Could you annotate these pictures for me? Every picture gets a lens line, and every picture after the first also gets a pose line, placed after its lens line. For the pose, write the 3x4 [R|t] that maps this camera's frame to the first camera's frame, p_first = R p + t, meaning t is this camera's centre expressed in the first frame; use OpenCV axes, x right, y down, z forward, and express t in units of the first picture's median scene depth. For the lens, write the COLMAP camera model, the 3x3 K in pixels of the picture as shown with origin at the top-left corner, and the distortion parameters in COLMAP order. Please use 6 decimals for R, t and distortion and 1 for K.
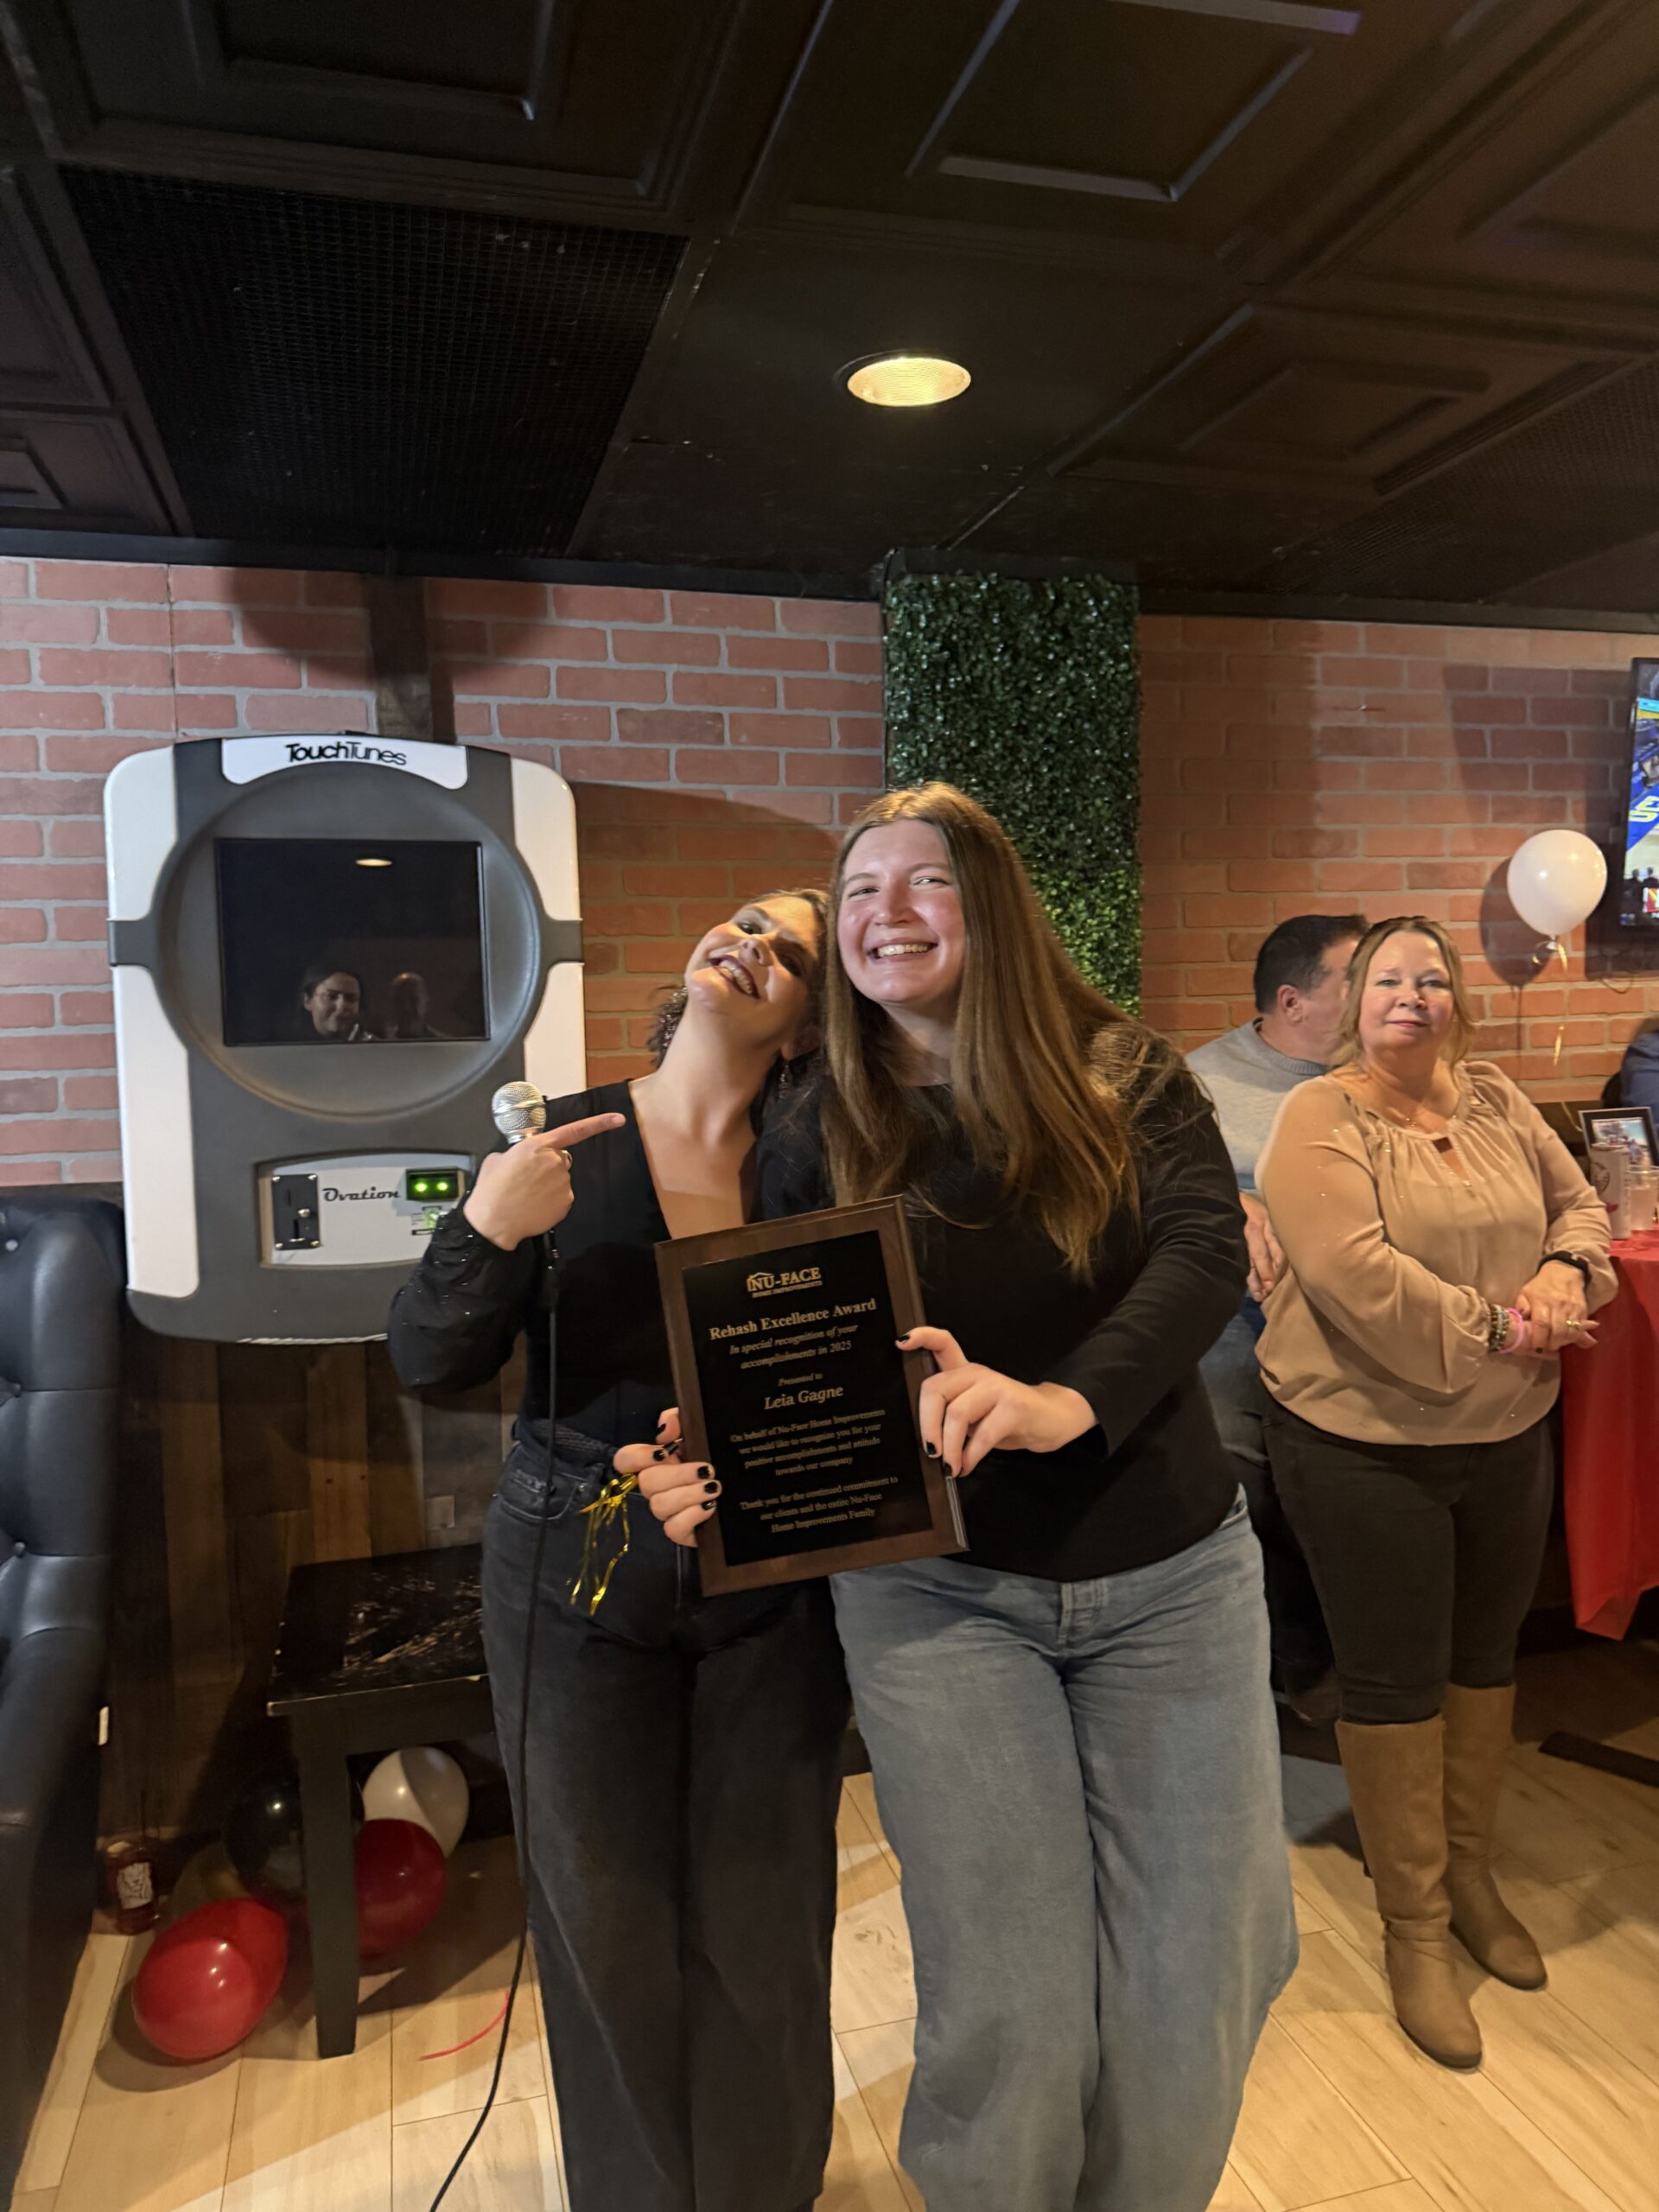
lens RADIAL K [[1561.7, 0, 847.0], [0, 1561.7, 1117.7], [0, 0, 1]] dist [0.035638, -0.052119]
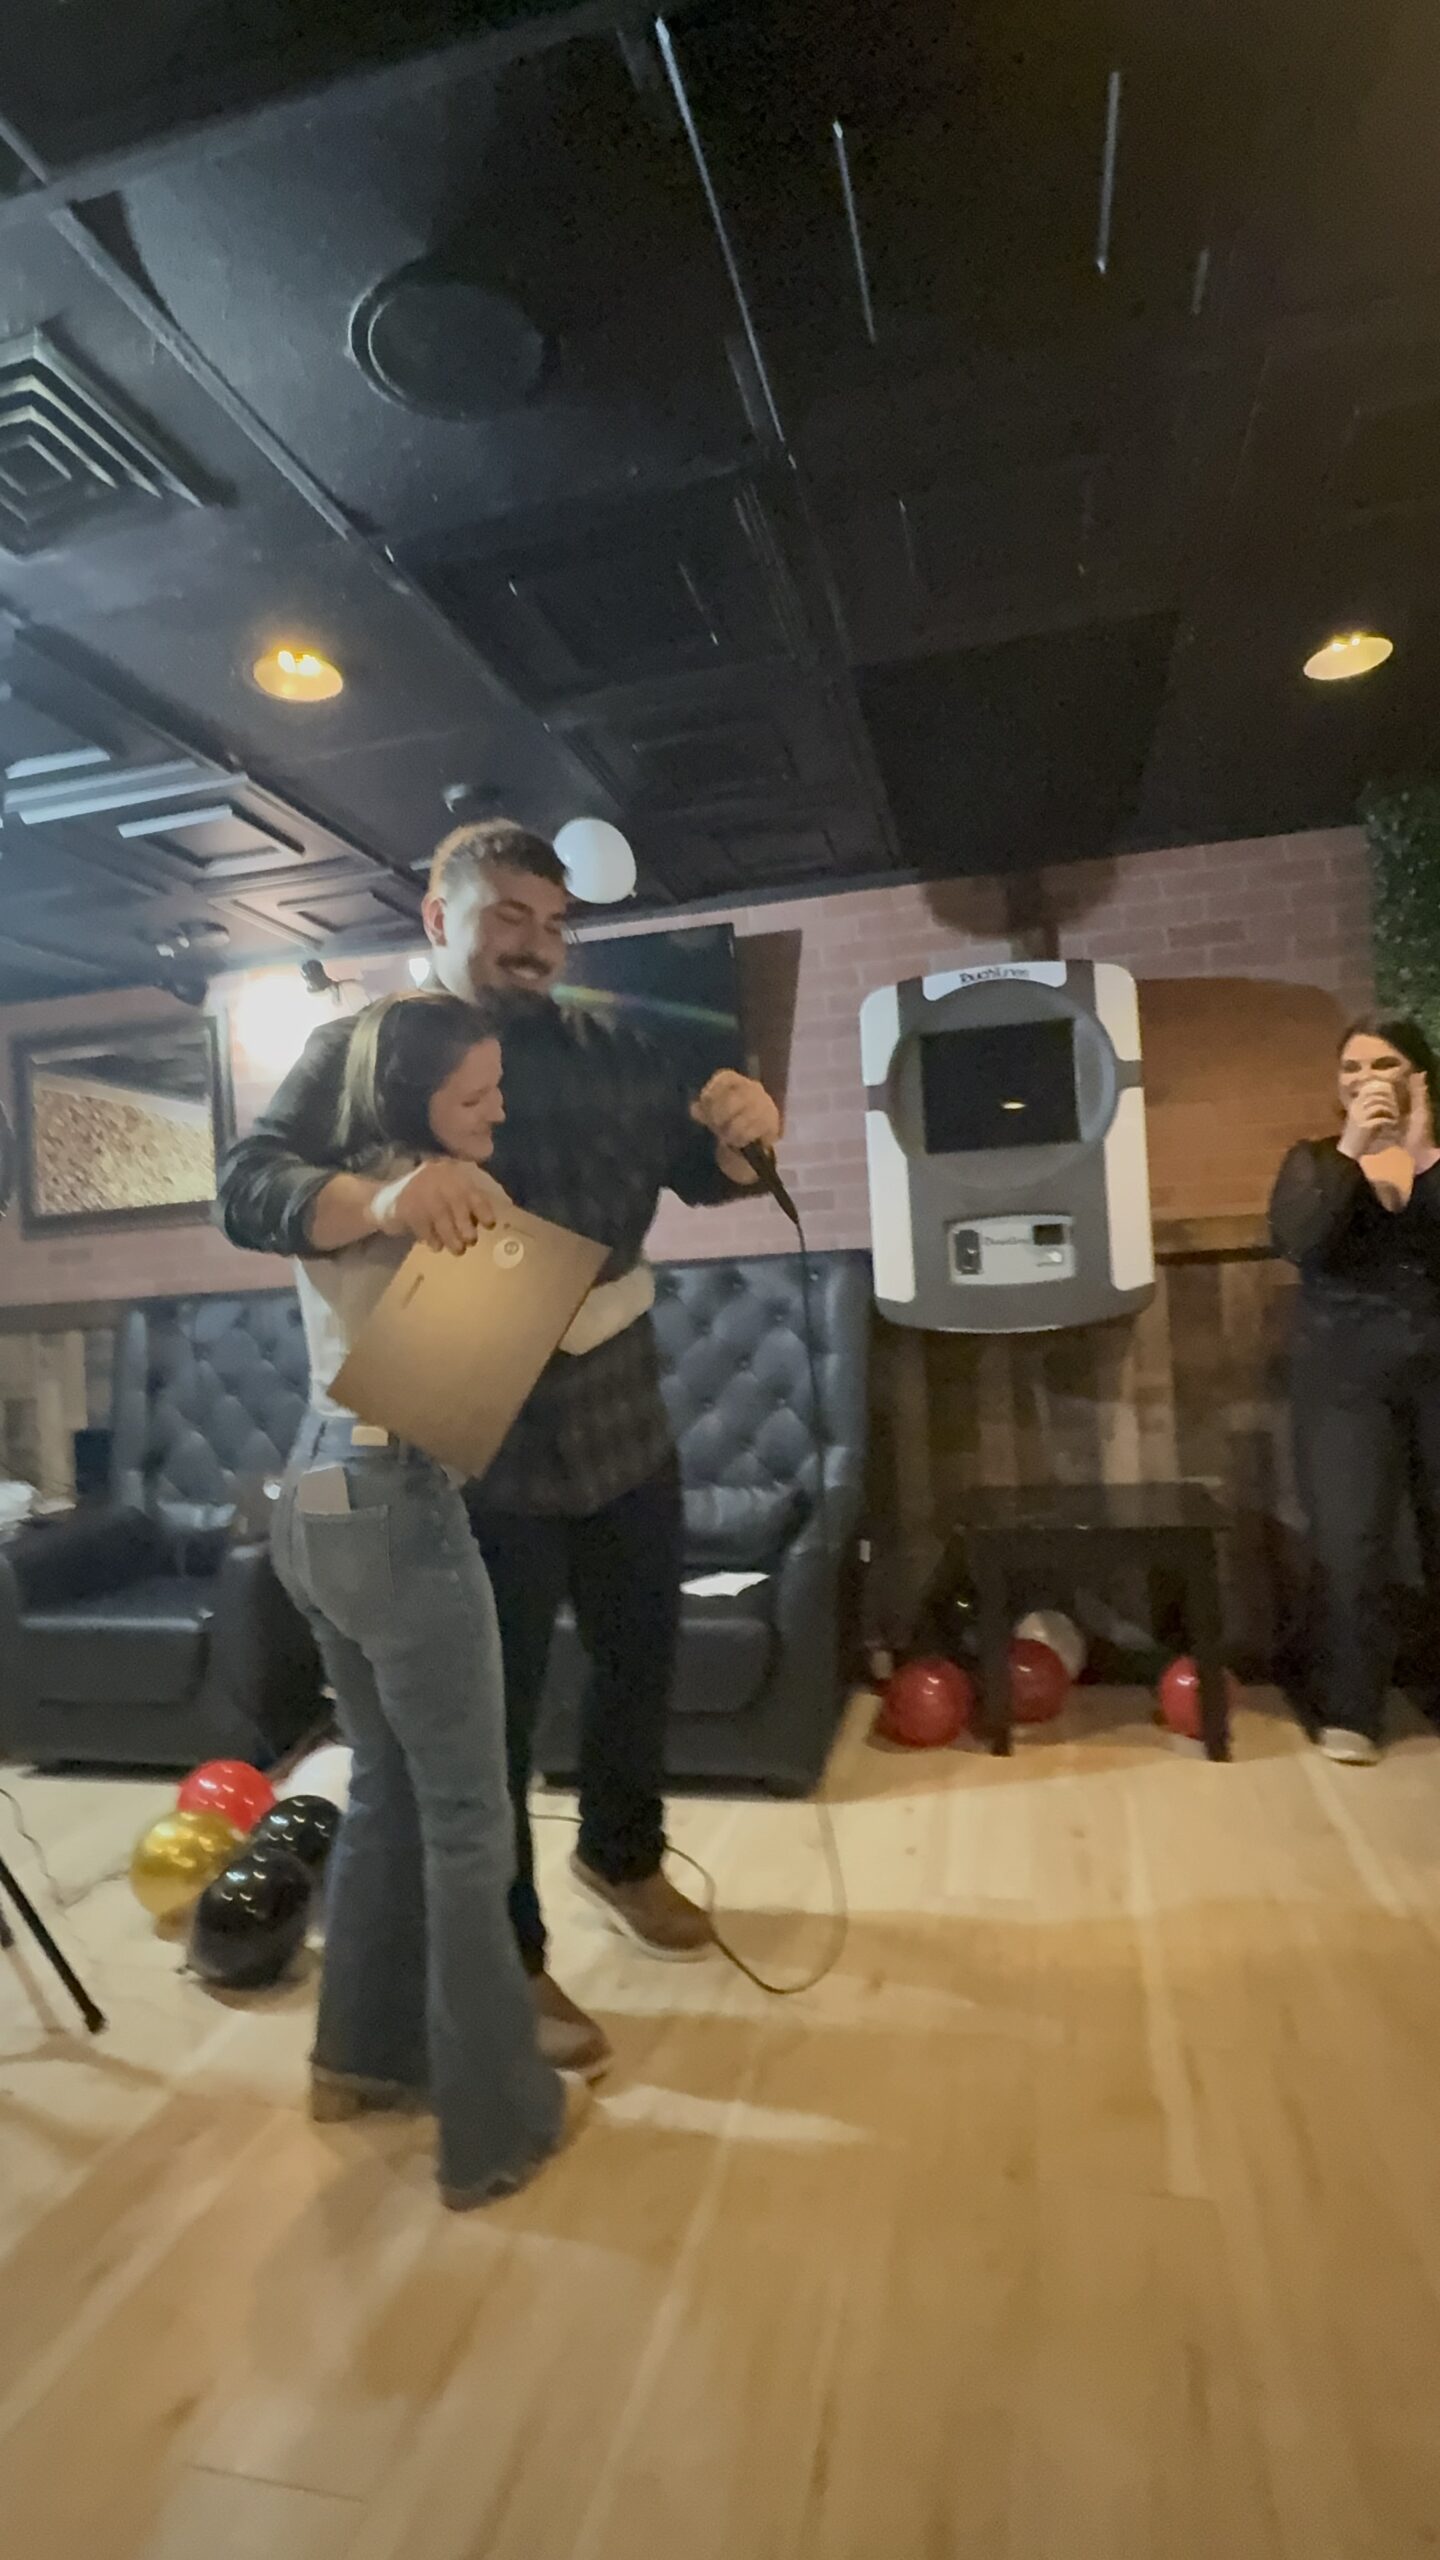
lens RADIAL K [[1239.0, 0, 707.0], [0, 1239.0, 1286.6], [0, 0, 1]] dist [-0.011686, -0.001002]
pose [[0.859366, -0.032775, -0.510310, 0.070652], [0.003117, 0.998261, -0.058866, 0.158723], [0.511352, 0.048996, 0.857974, -0.238706]]
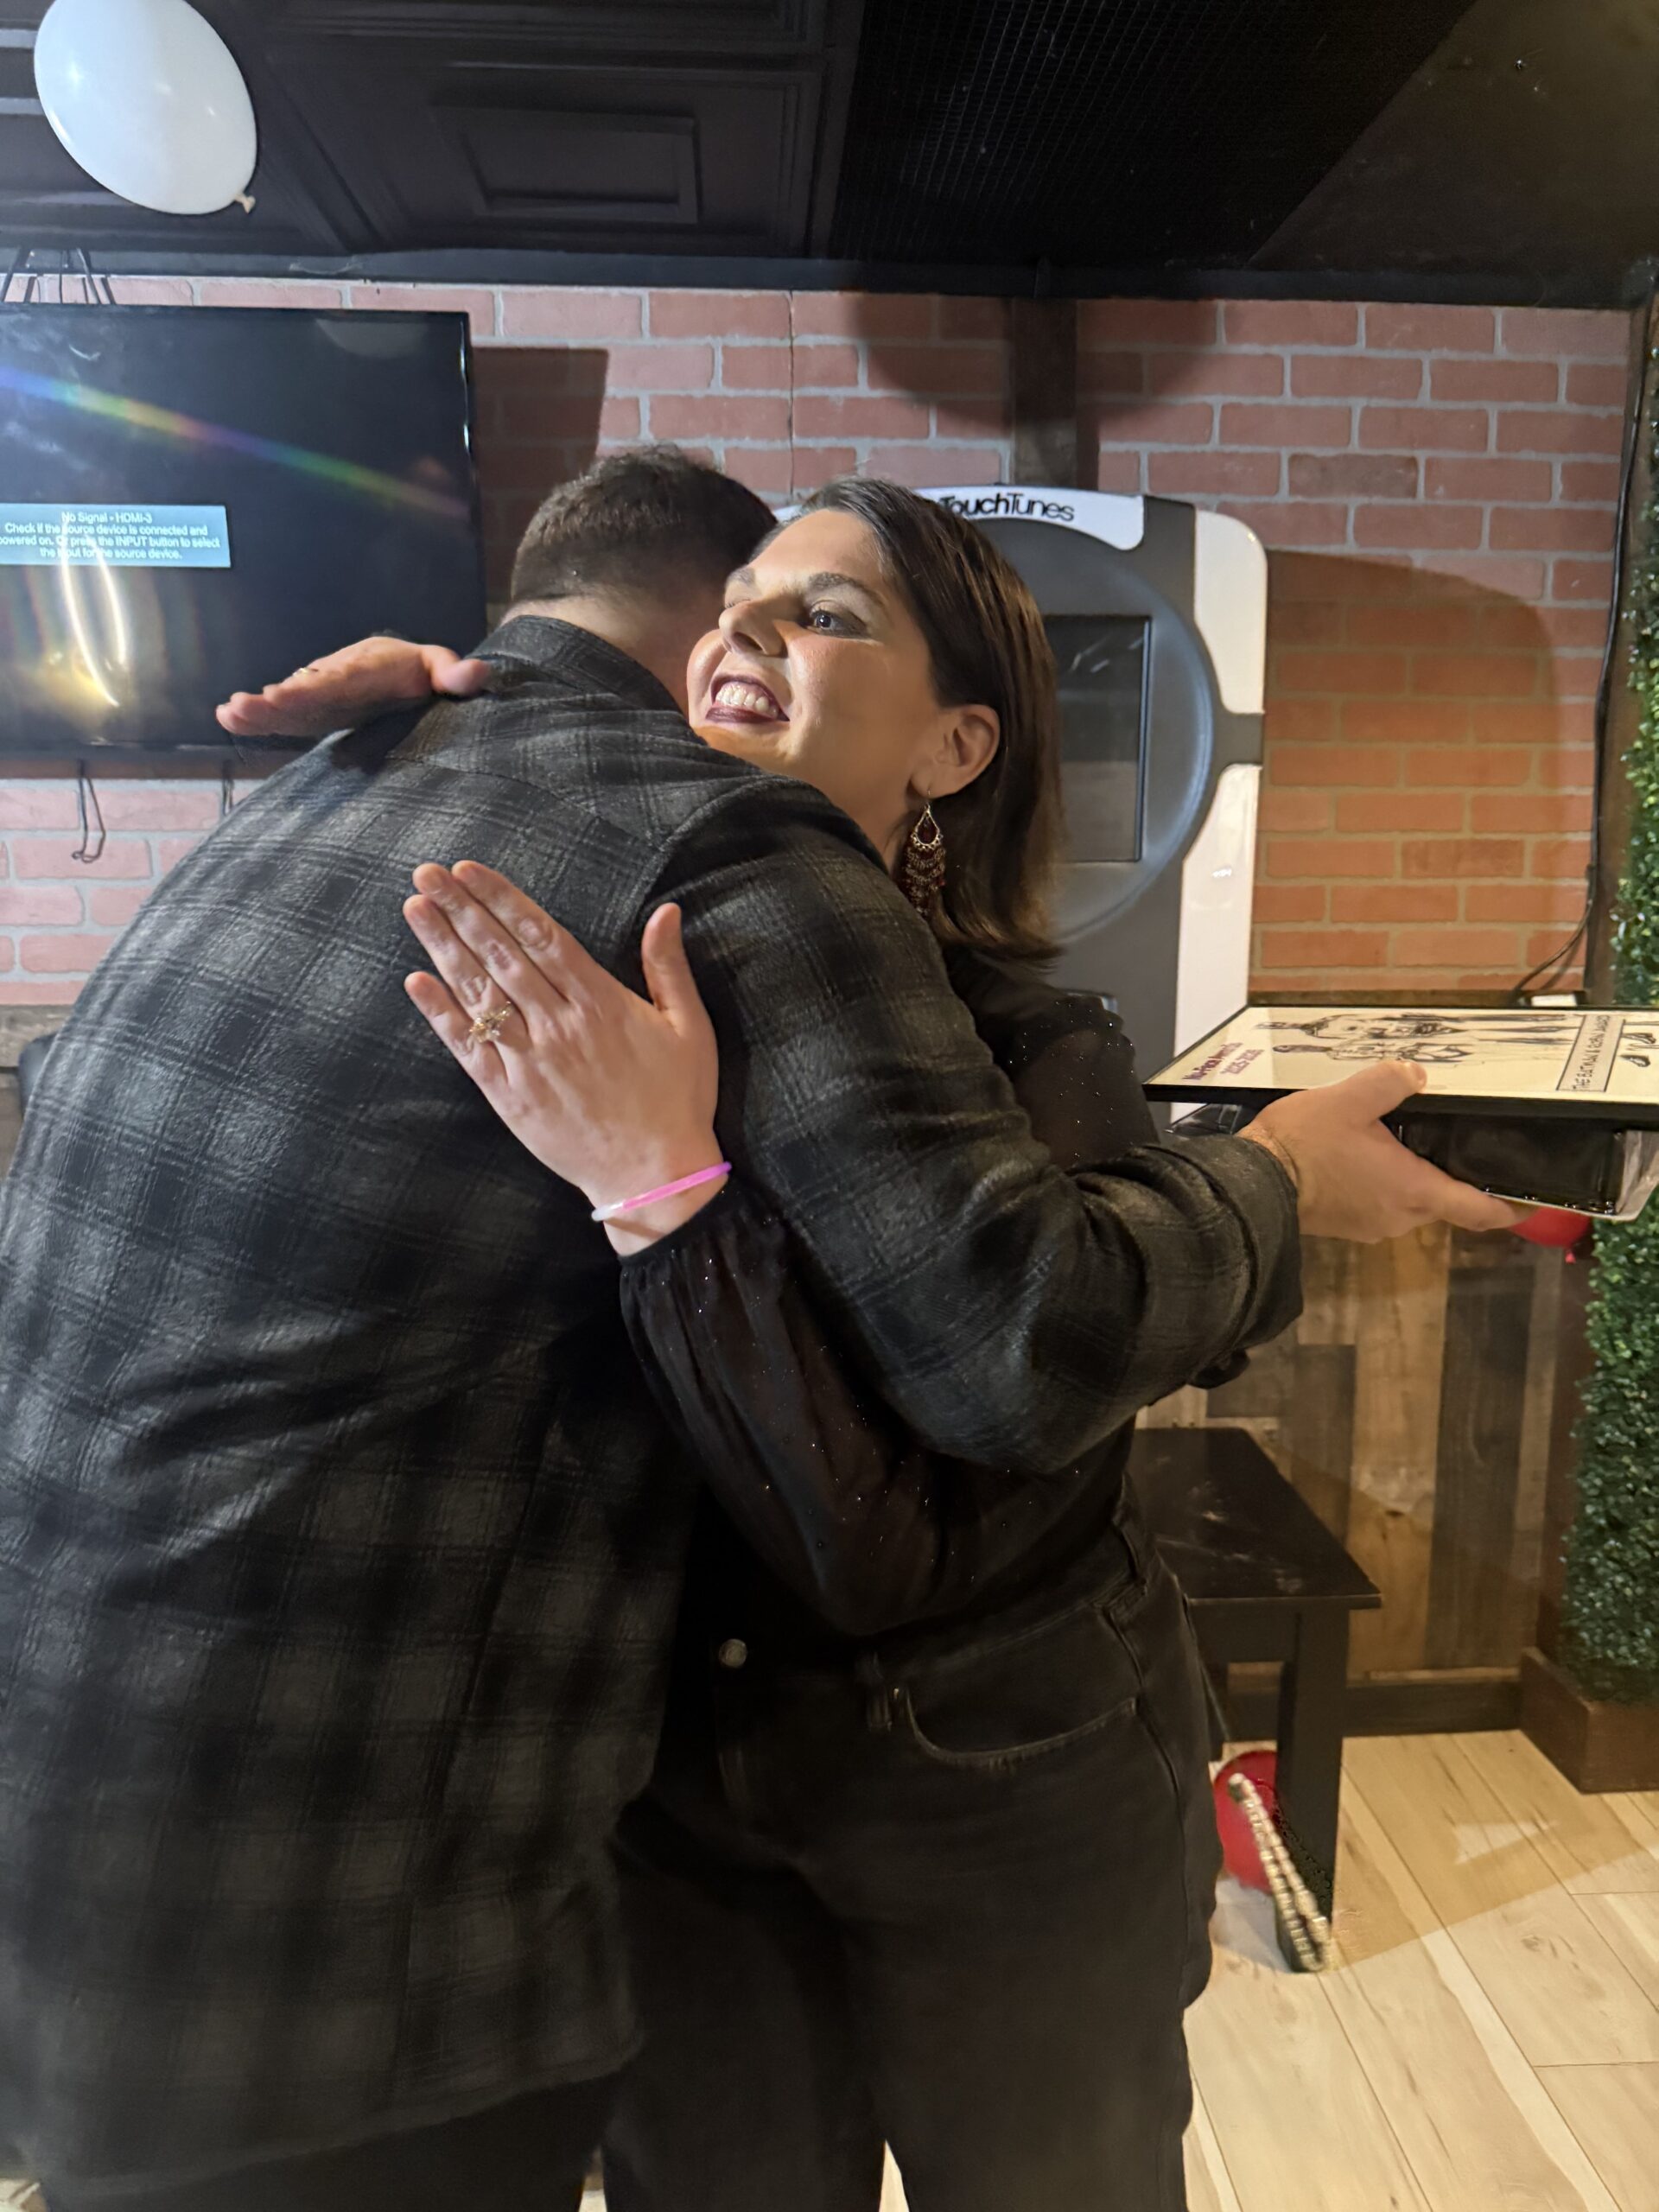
lens RADIAL K [[1561.7, 0, 832.0], [0, 1561.7, 1082.7], [0, 0, 1]] dist [0.035638, -0.052119]
pose [[0.974345, 0.058144, -0.217418, -0.191444], [-0.040584, 0.995607, 0.084379, 0.006261], [0.221369, -0.073391, 0.972425, 0.129857]]
